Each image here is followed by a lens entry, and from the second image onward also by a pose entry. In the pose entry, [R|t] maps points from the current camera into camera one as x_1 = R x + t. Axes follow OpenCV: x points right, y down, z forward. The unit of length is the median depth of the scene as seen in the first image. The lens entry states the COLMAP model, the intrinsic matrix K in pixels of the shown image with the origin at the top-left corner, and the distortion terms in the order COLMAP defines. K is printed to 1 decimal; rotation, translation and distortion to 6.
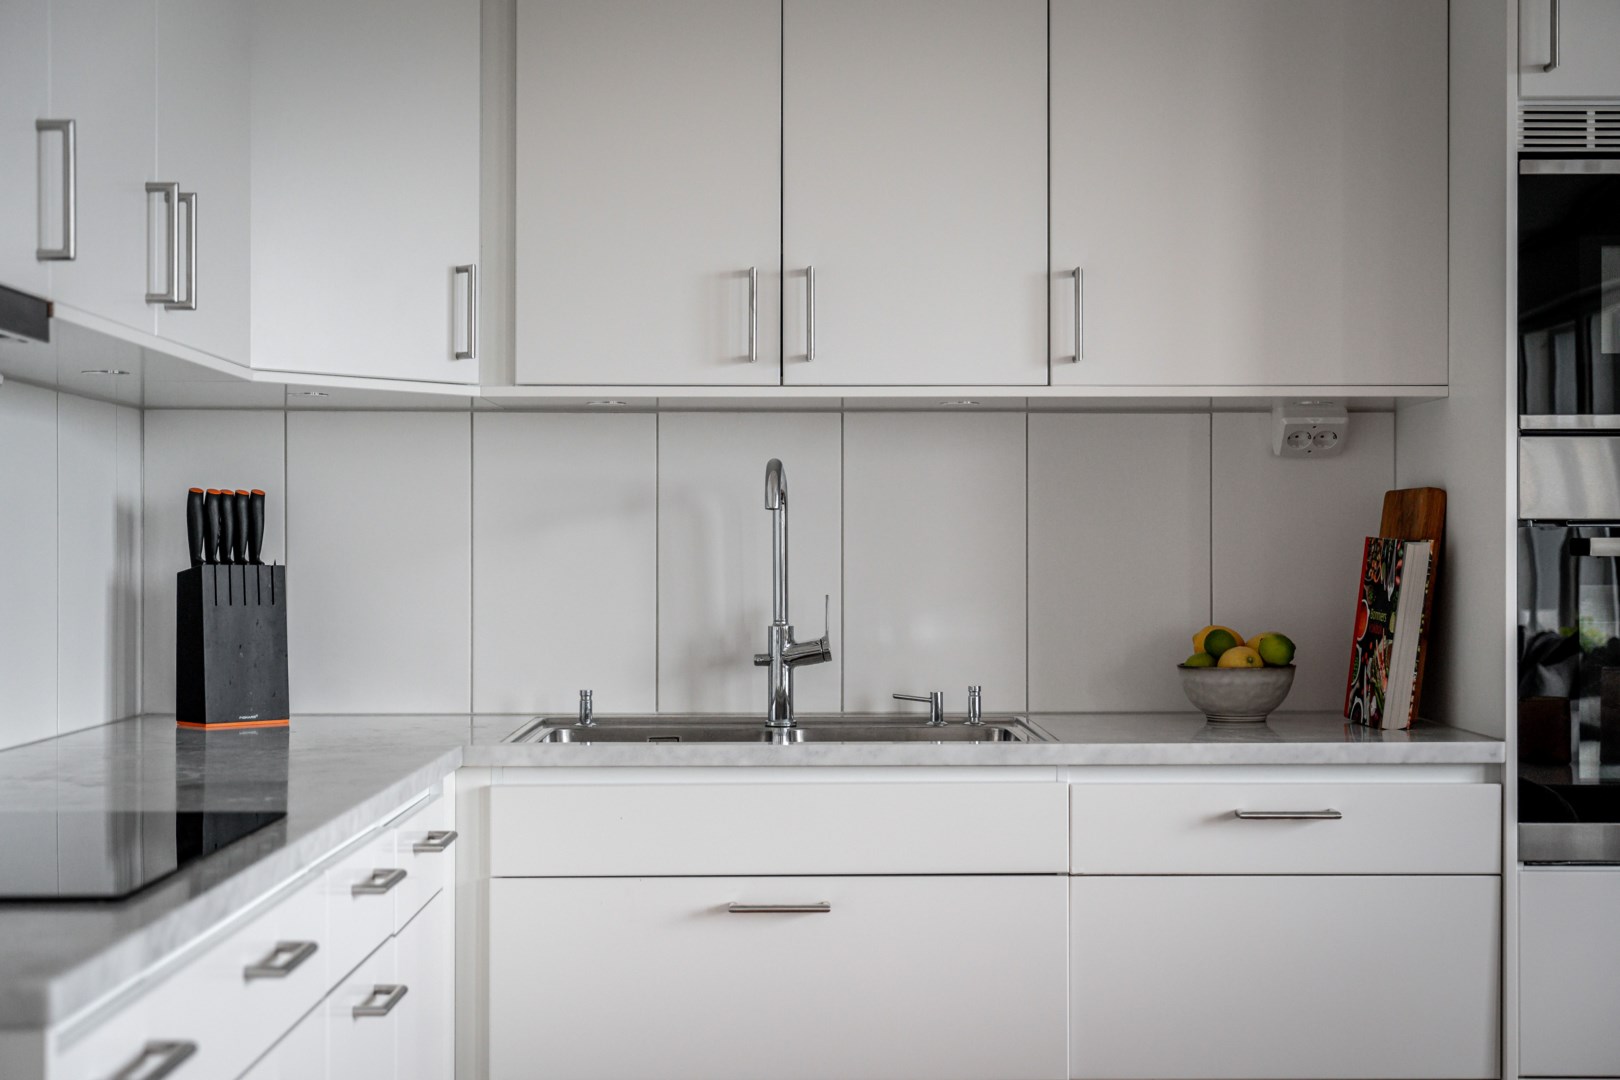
lens RADIAL K [[2387.3, 0, 810.0], [0, 2387.3, 540.0], [0, 0, 1]] dist [0.048798, 0.017521]
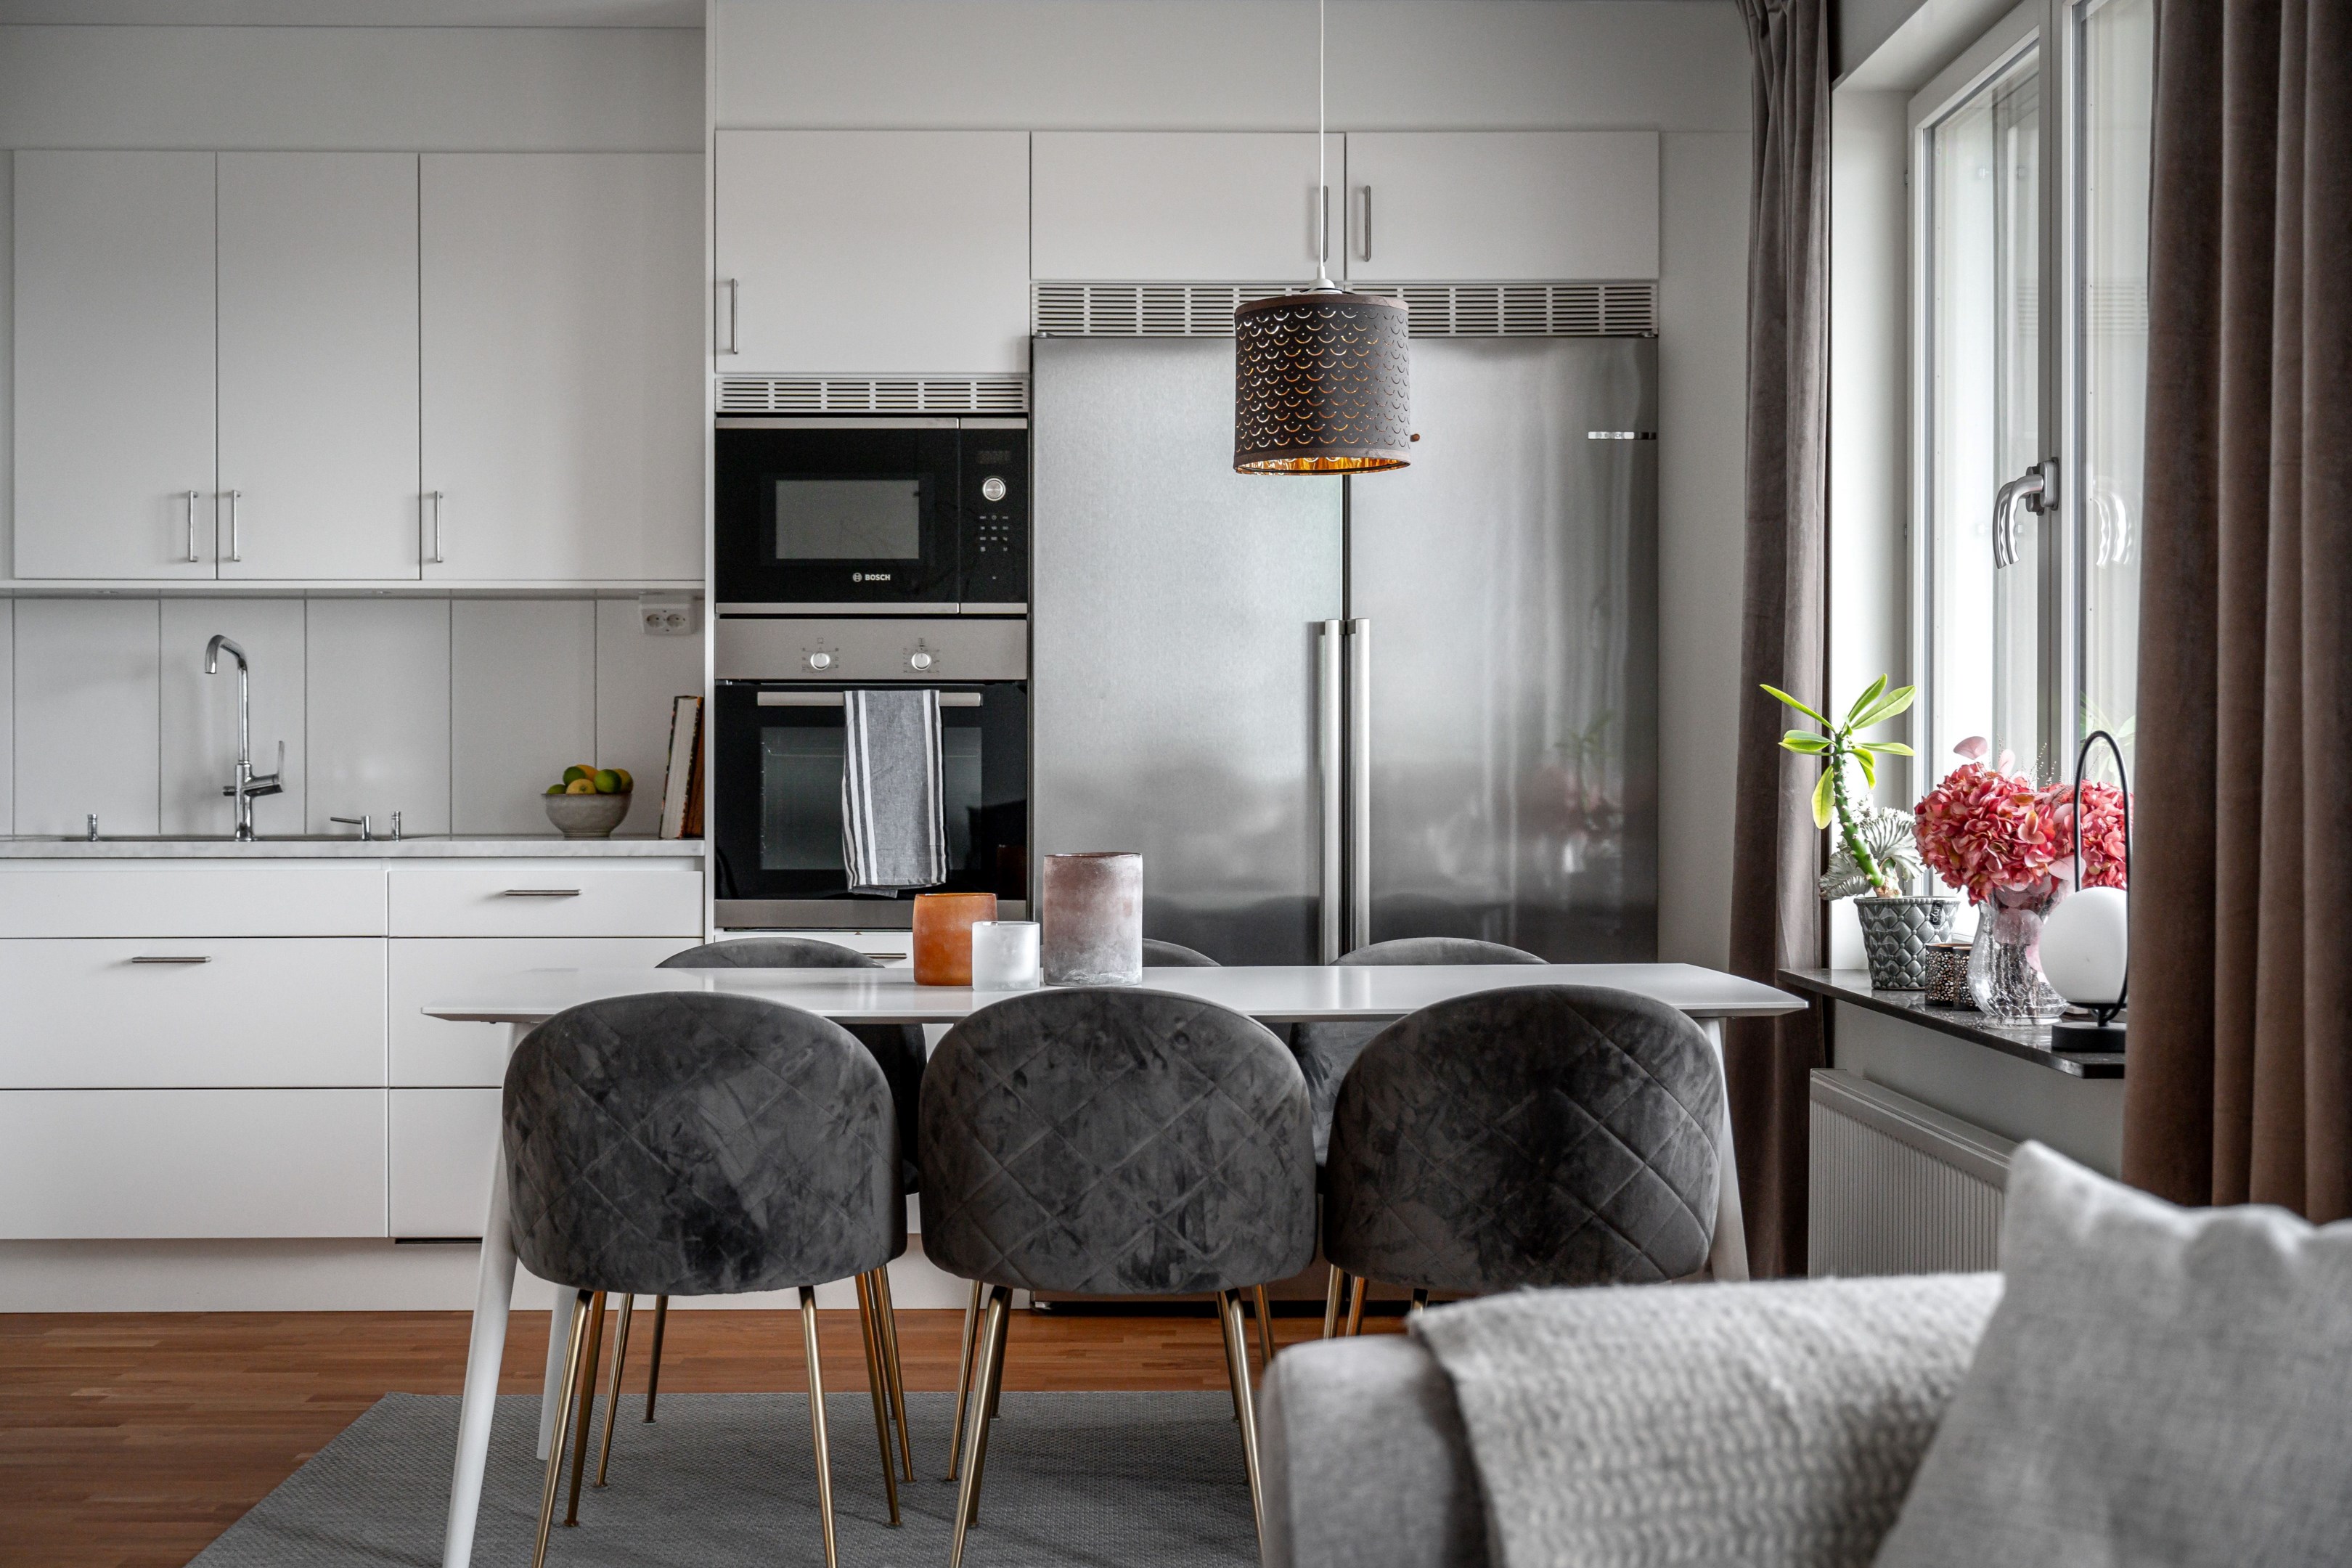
lens RADIAL K [[3290.1, 0, 1176.0], [0, 3290.1, 784.0], [0, 0, 1]] dist [0.022601, 0.032954]
pose [[0.999993, 0.000186, -0.003701, 0.513530], [-0.000159, 0.999973, 0.007314, 0.034137], [0.003702, -0.007313, 0.999966, -0.805026]]
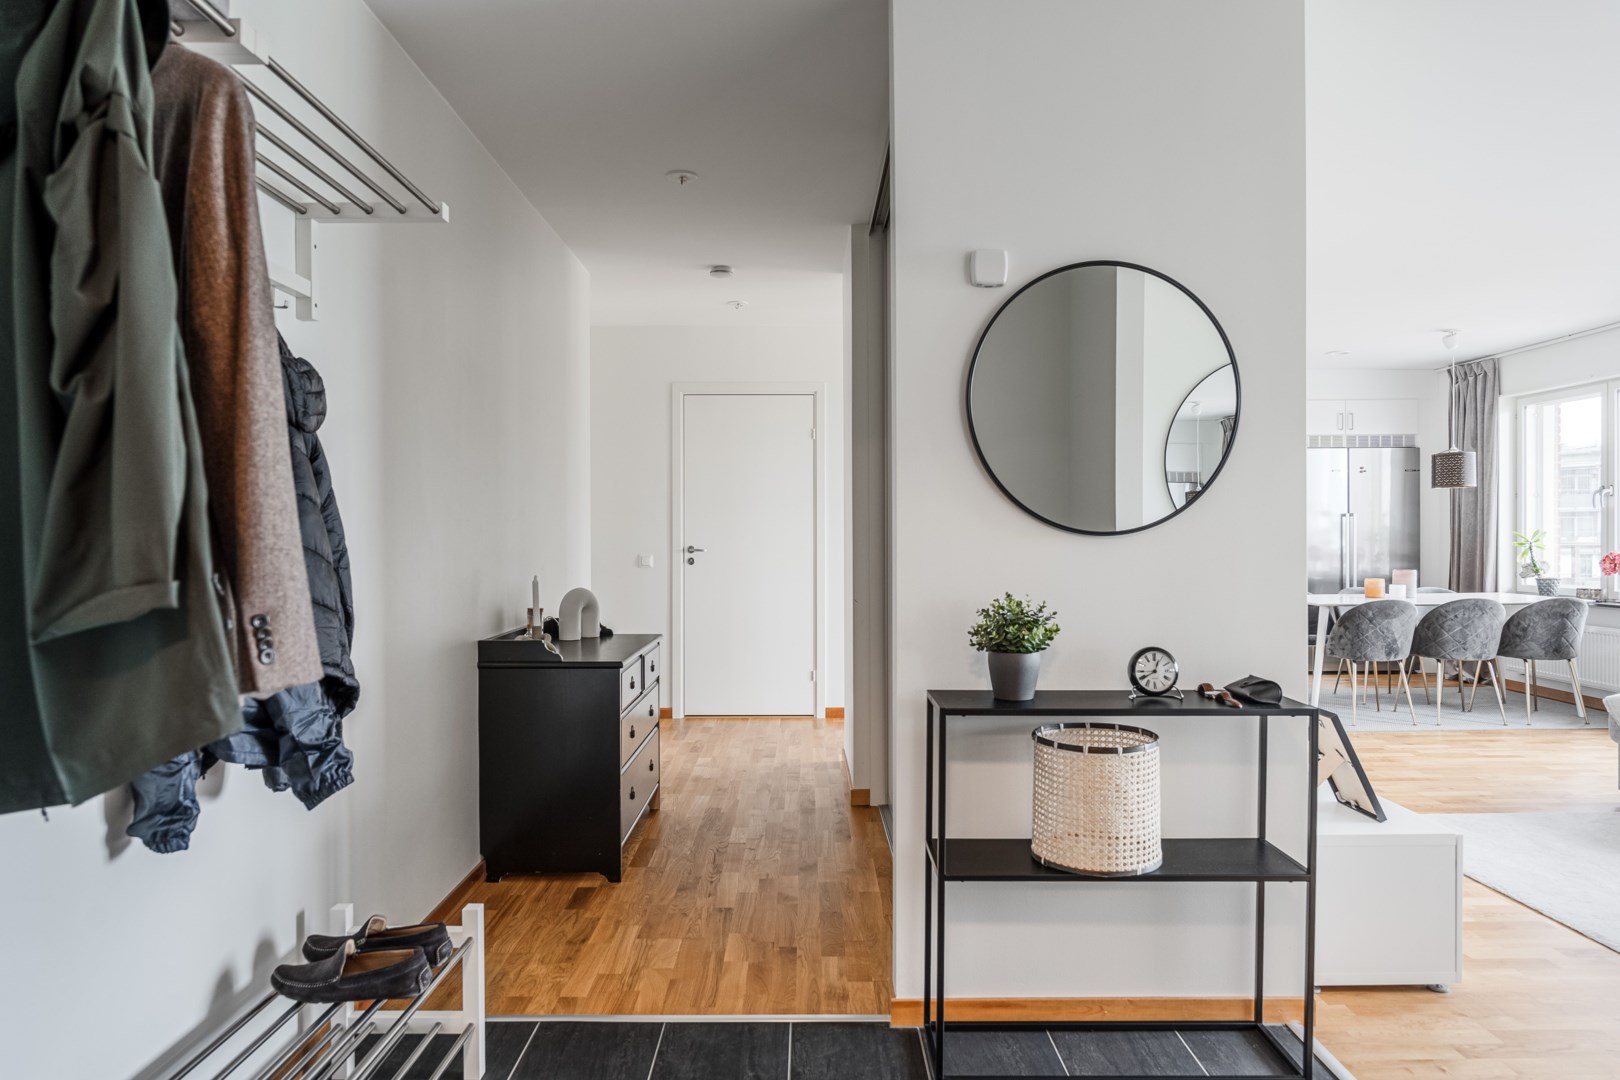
lens RADIAL K [[1049.0, 0, 813.2], [0, 1049.0, 538.2], [0, 0, 1]] dist [-0.004656, 0.001830]
pose [[0.999965, -0.006342, -0.005438, -0.586519], [0.006380, 0.999955, 0.007030, -0.008115], [0.005394, -0.007064, 0.999961, -1.440477]]
